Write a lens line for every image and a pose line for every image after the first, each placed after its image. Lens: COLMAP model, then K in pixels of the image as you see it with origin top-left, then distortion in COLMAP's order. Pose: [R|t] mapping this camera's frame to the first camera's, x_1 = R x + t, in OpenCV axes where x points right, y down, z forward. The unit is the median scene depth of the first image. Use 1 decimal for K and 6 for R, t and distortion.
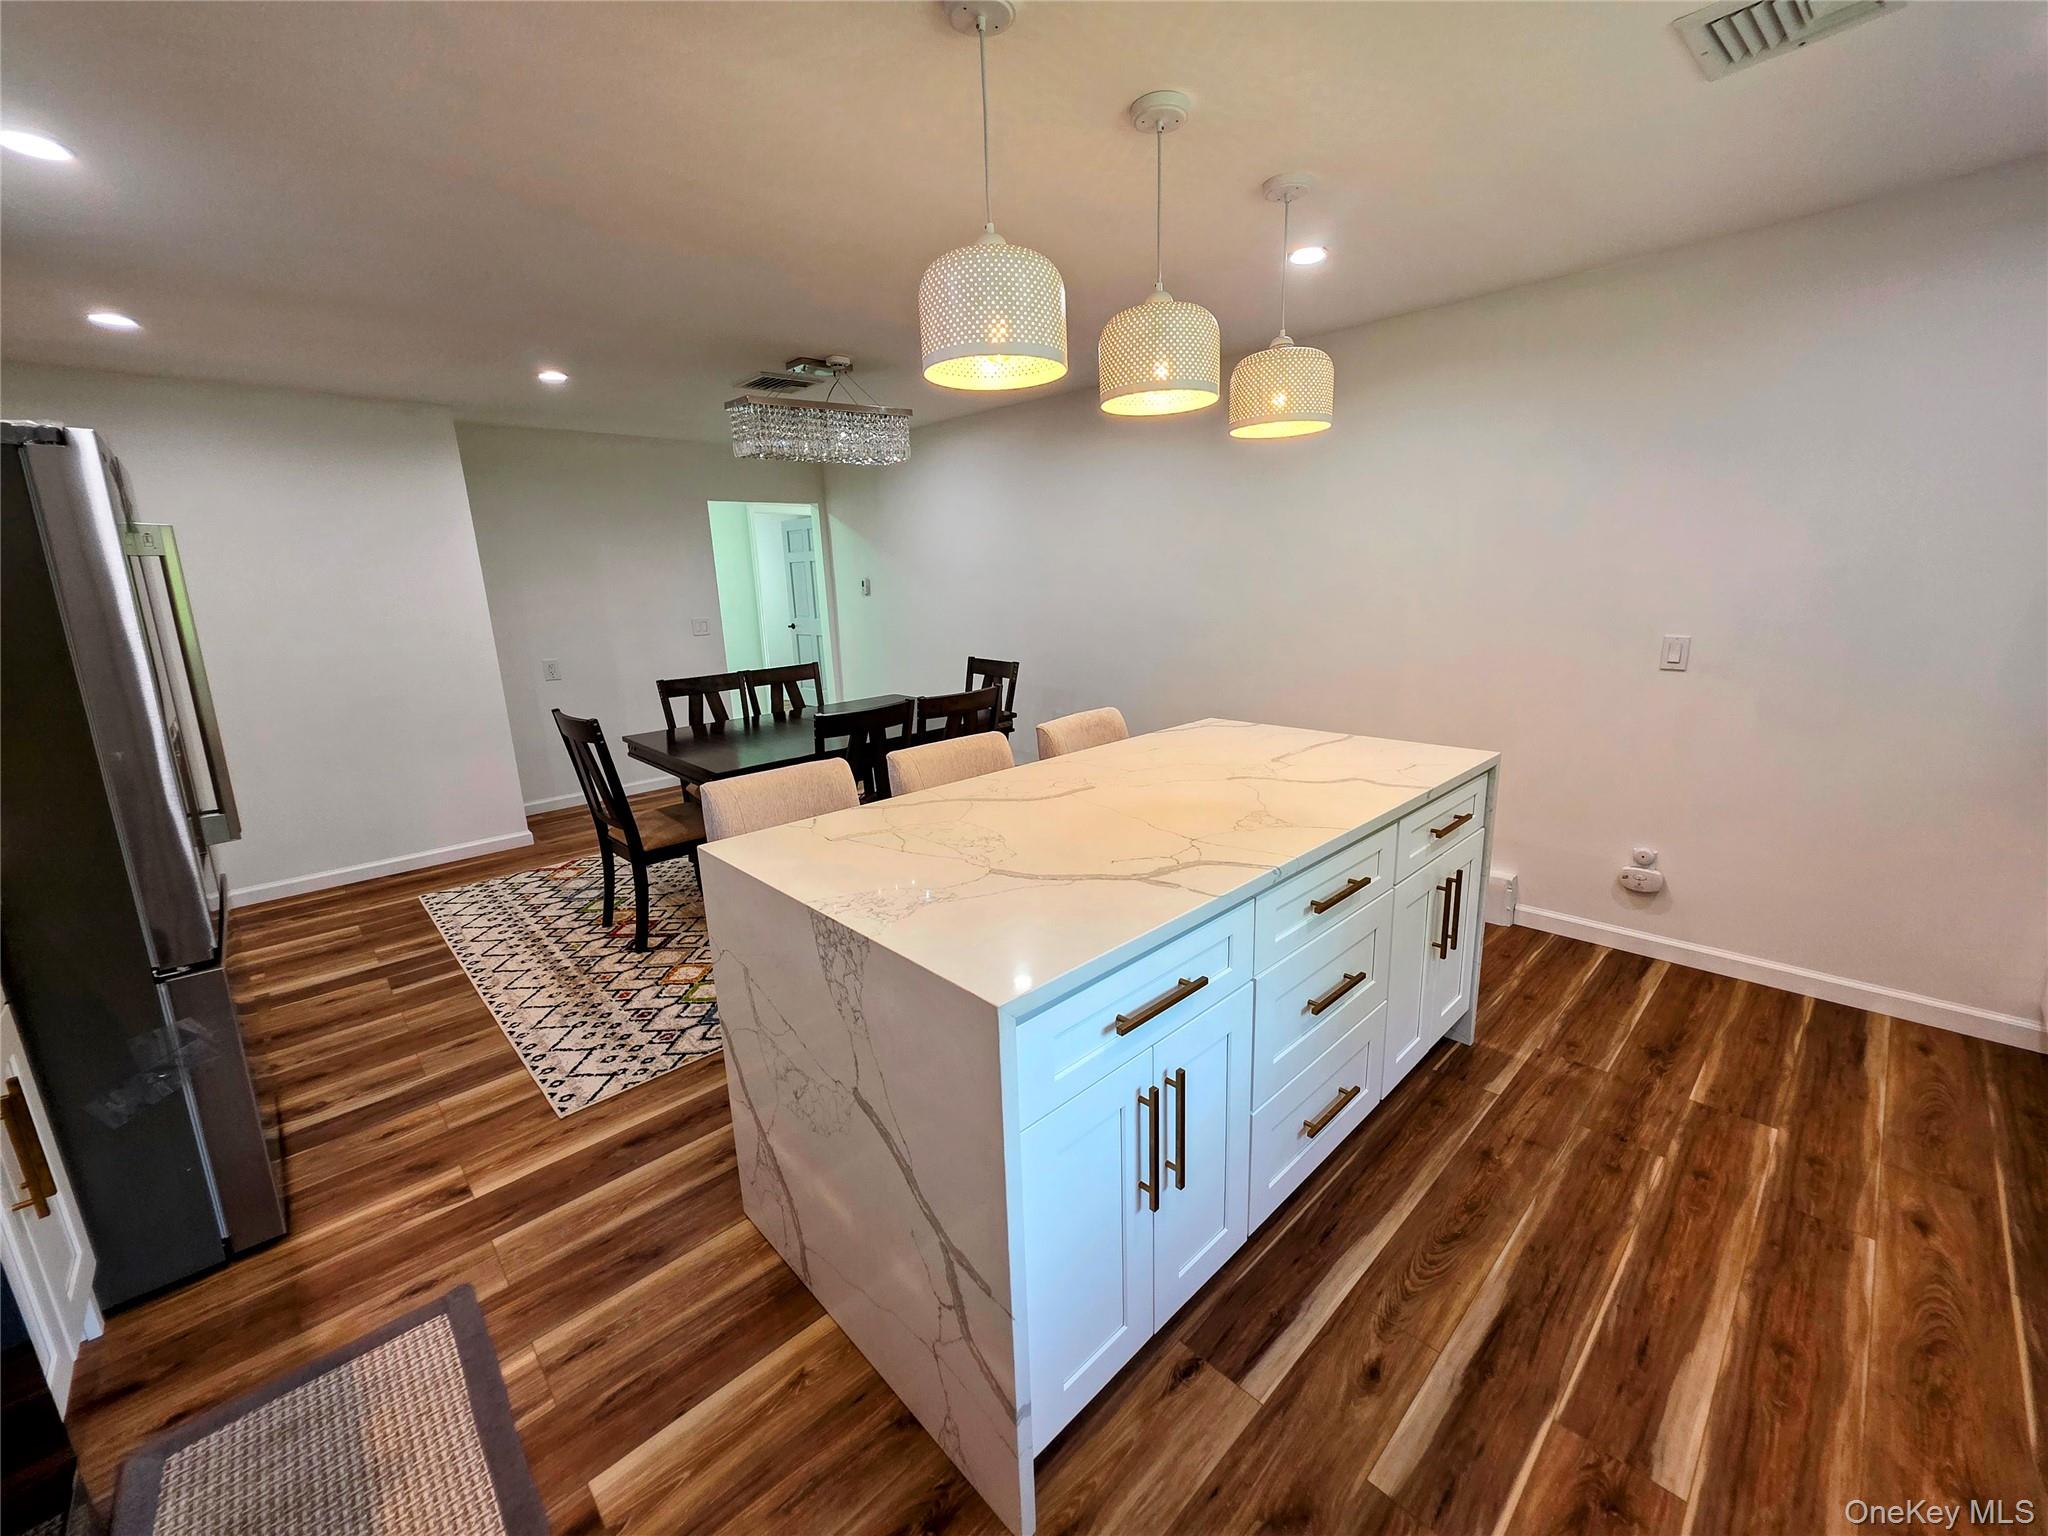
lens RADIAL K [[820.9, 0, 1028.4], [0, 820.9, 763.8], [0, 0, 1]] dist [0.002136, 0.000827]
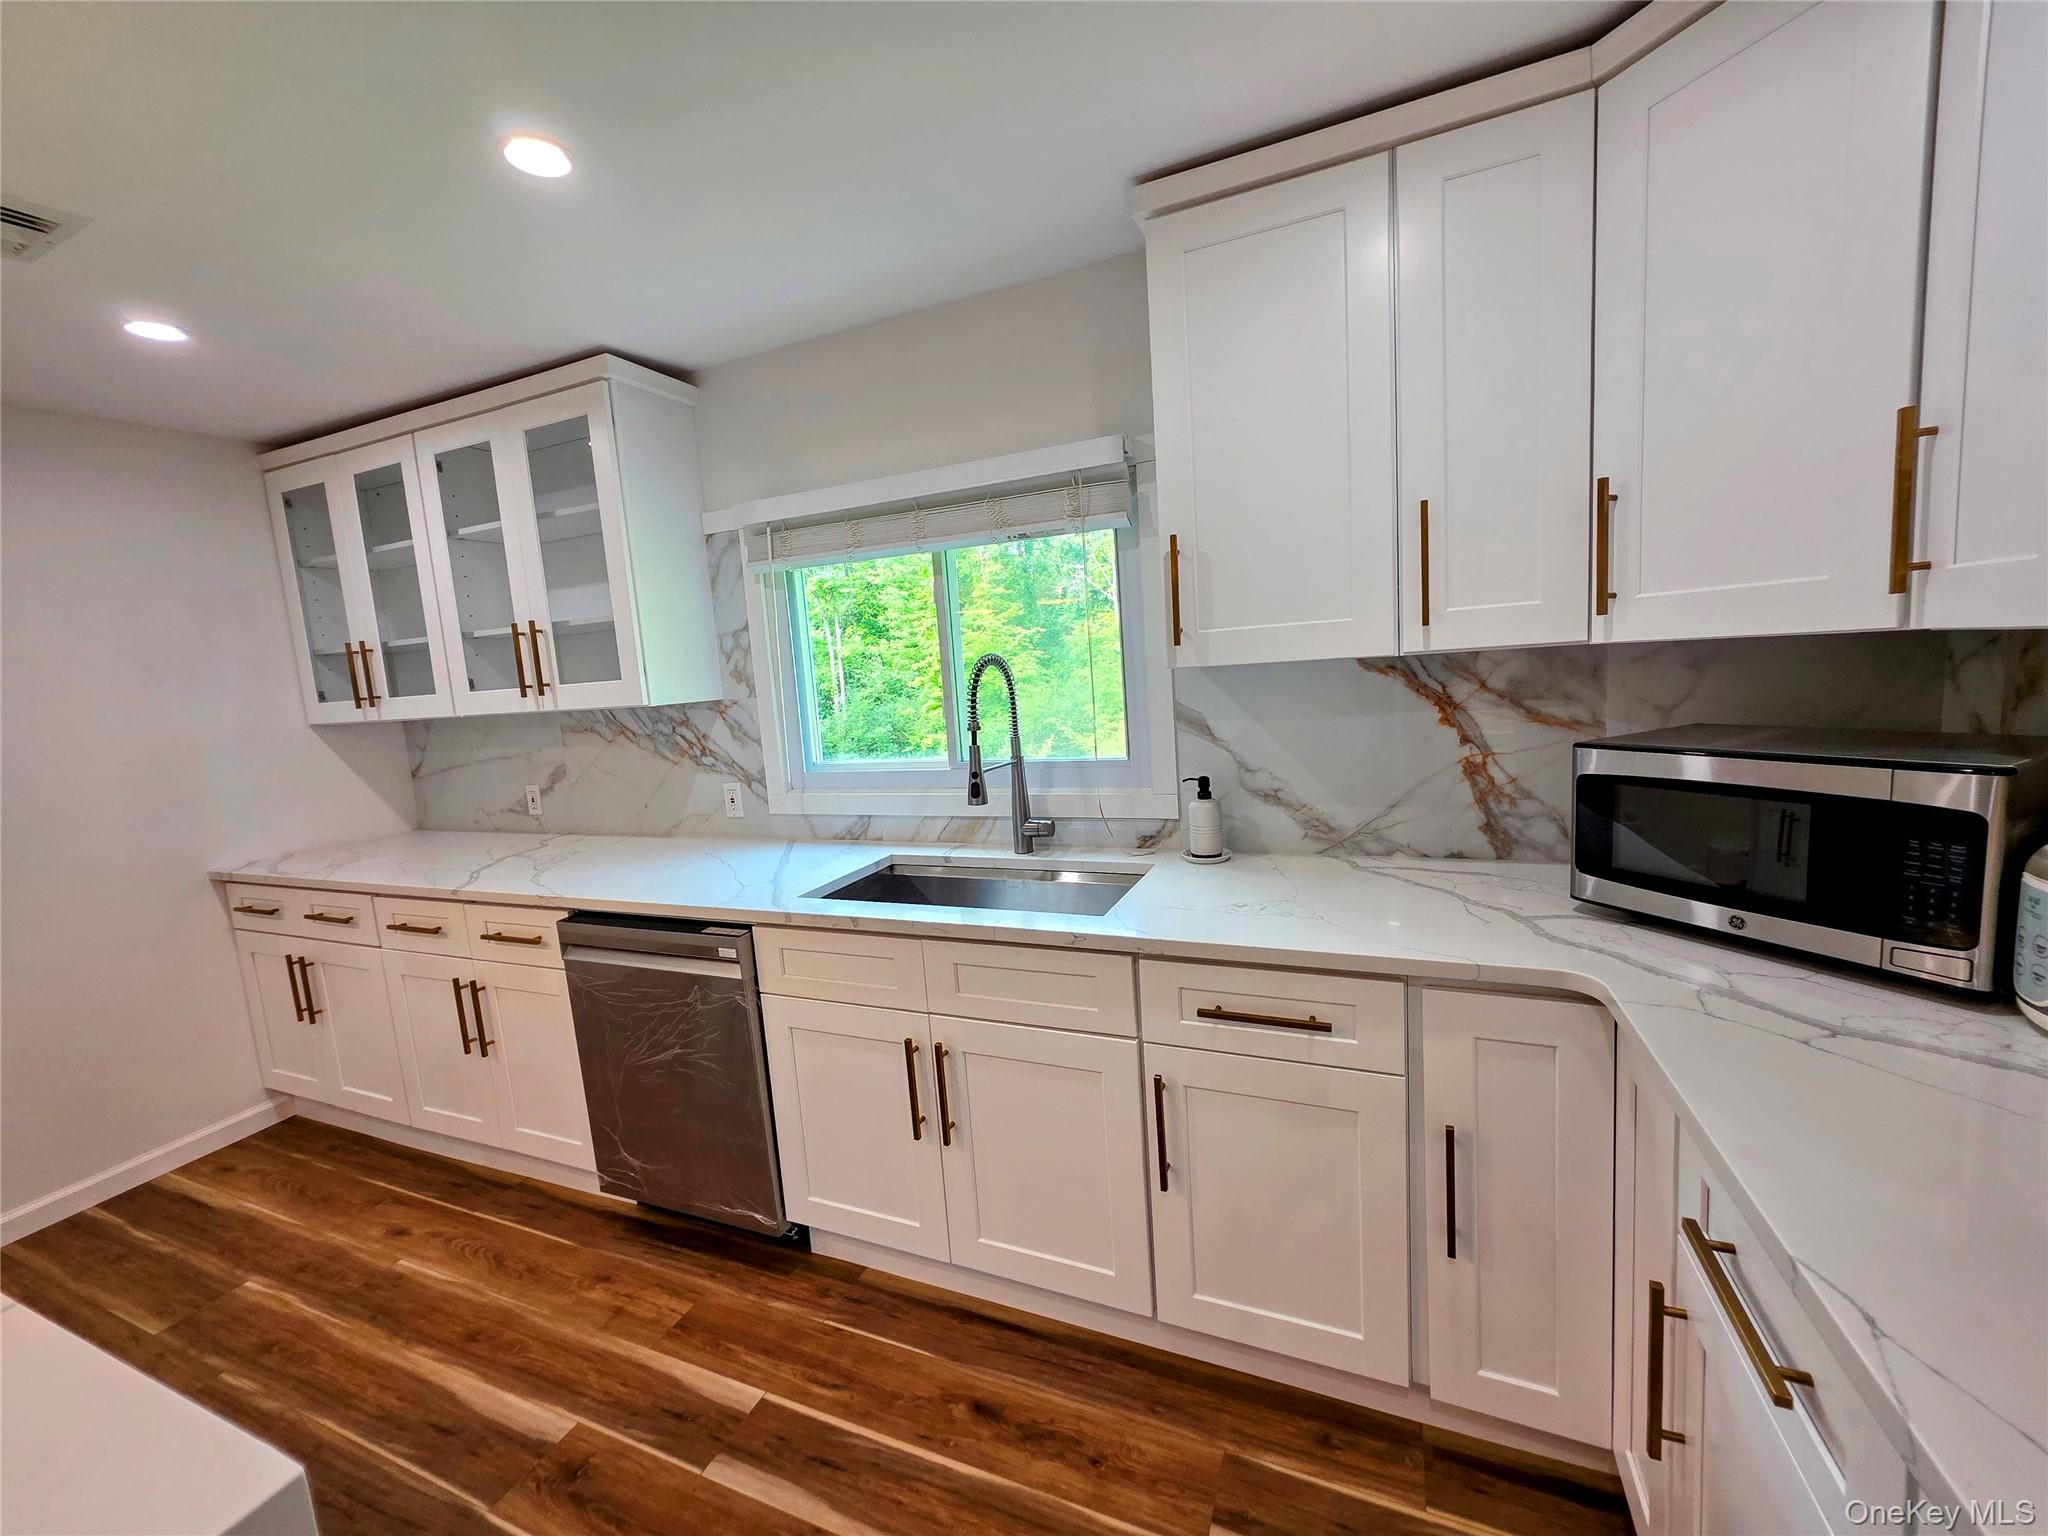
lens RADIAL K [[820.9, 0, 1033.5], [0, 820.9, 765.3], [0, 0, 1]] dist [0.002136, 0.000827]
pose [[-0.397385, -0.056584, 0.915906, -0.397036], [0.288645, 0.939728, 0.183291, -0.065317], [-0.871073, 0.337209, -0.357101, 0.325891]]
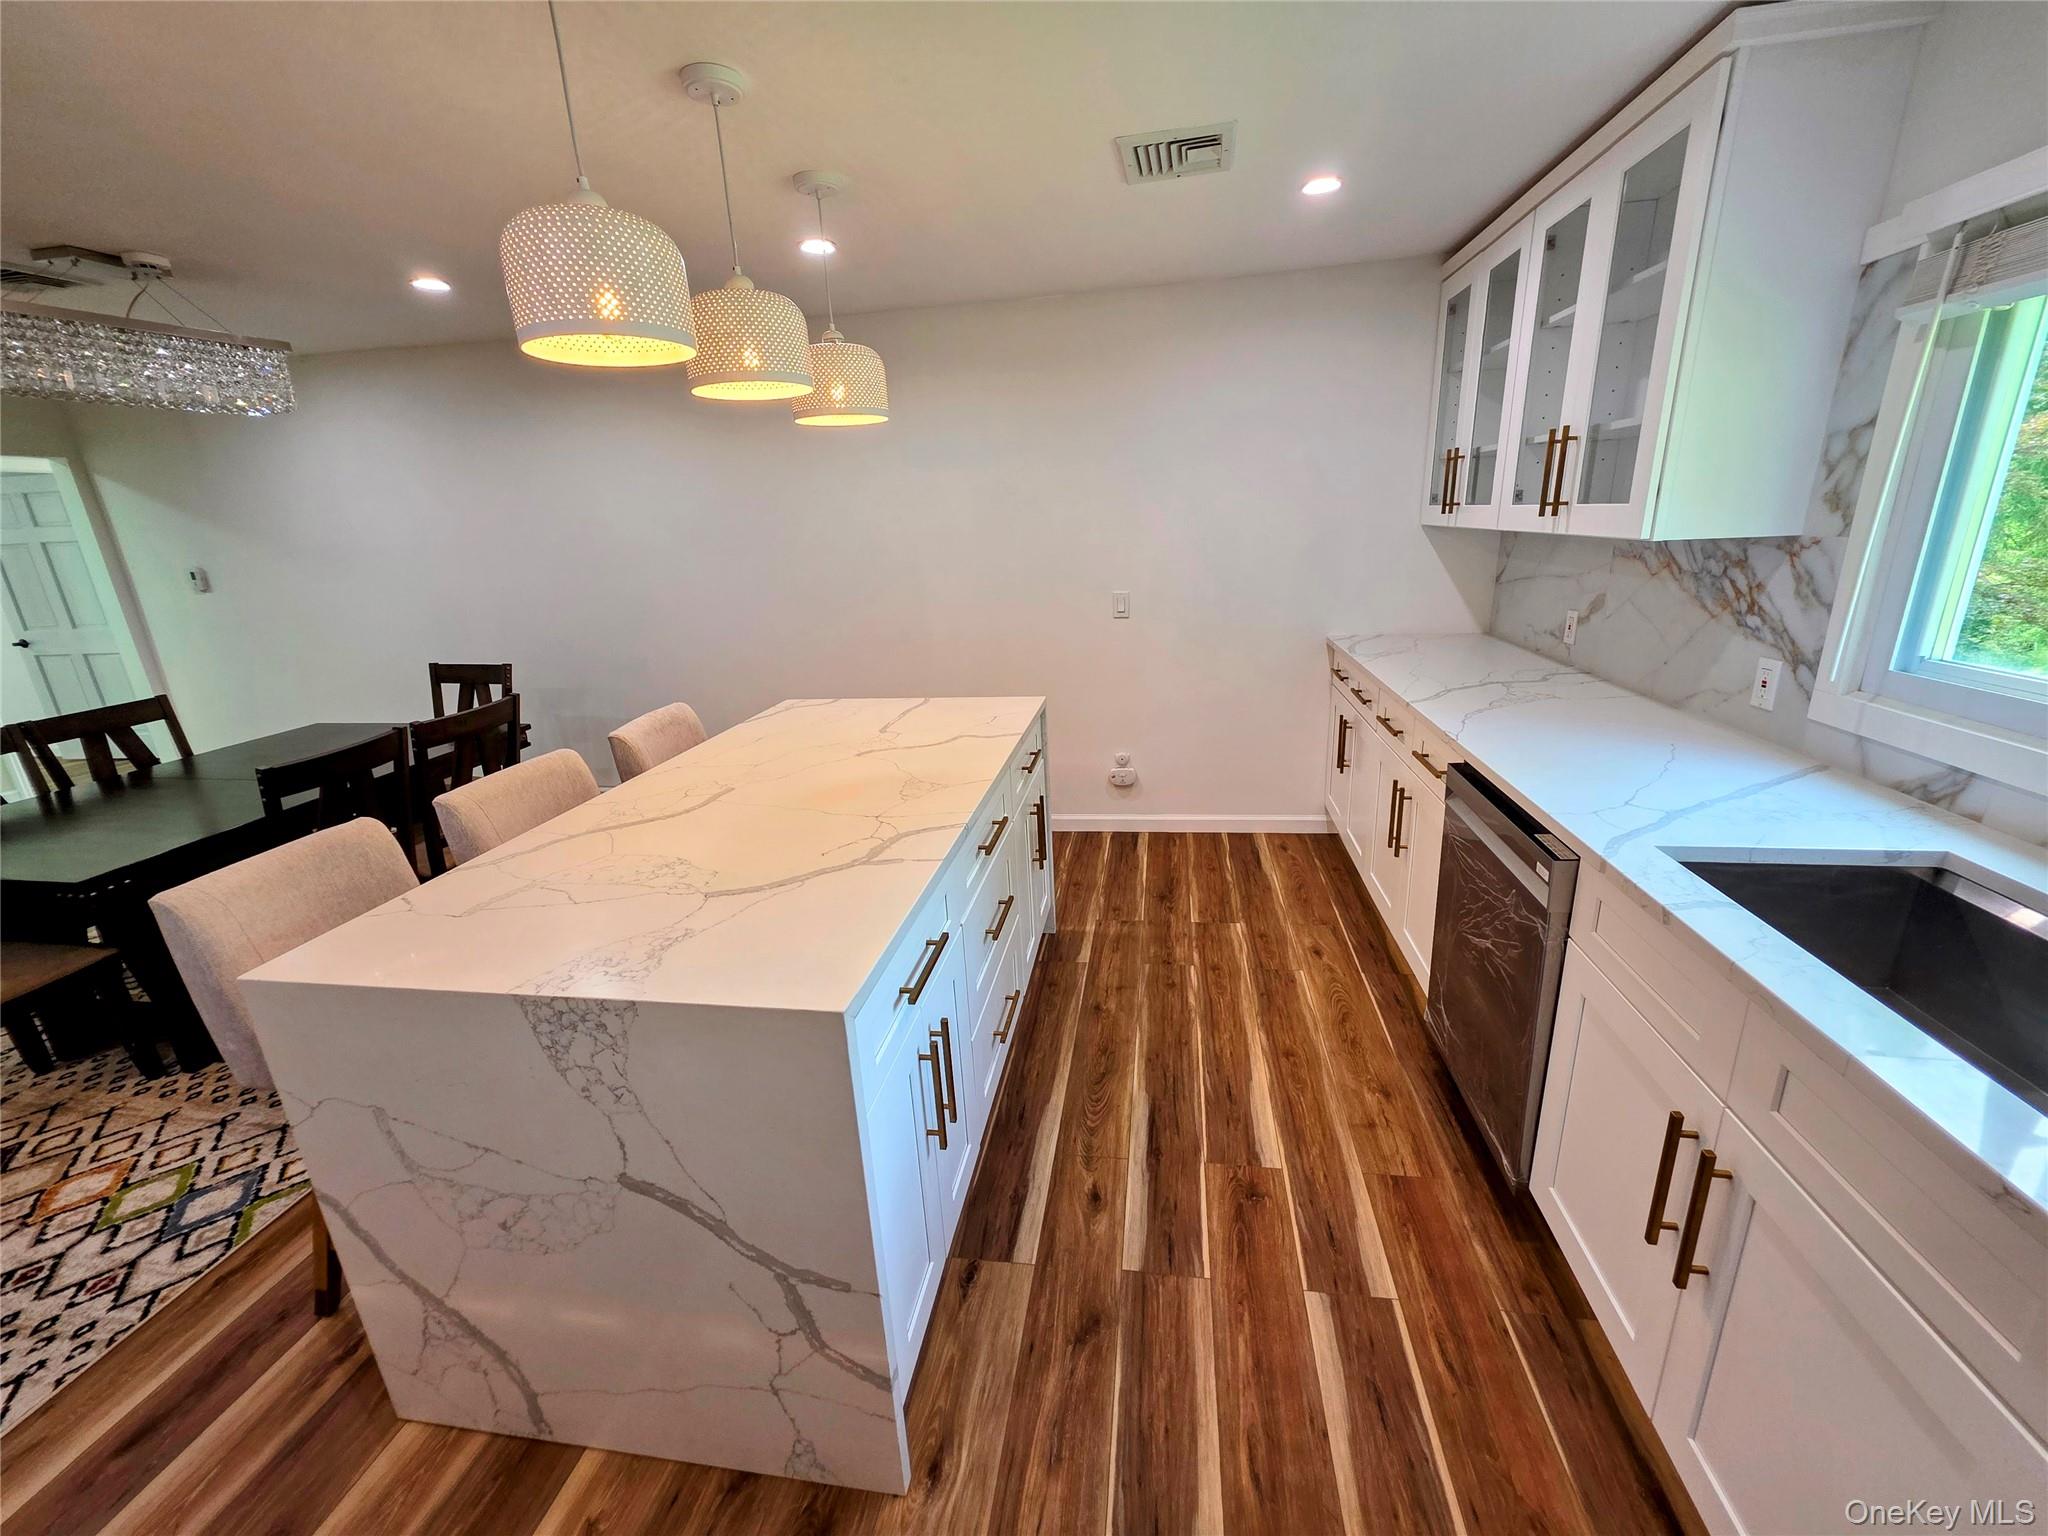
lens RADIAL K [[820.9, 0, 1027.6], [0, 820.9, 764.3], [0, 0, 1]] dist [0.002136, 0.000827]
pose [[0.796855, -0.180510, 0.576575, -0.209942], [0.157052, 0.983405, 0.090825, -0.034899], [-0.583401, 0.018178, 0.811981, 0.016788]]
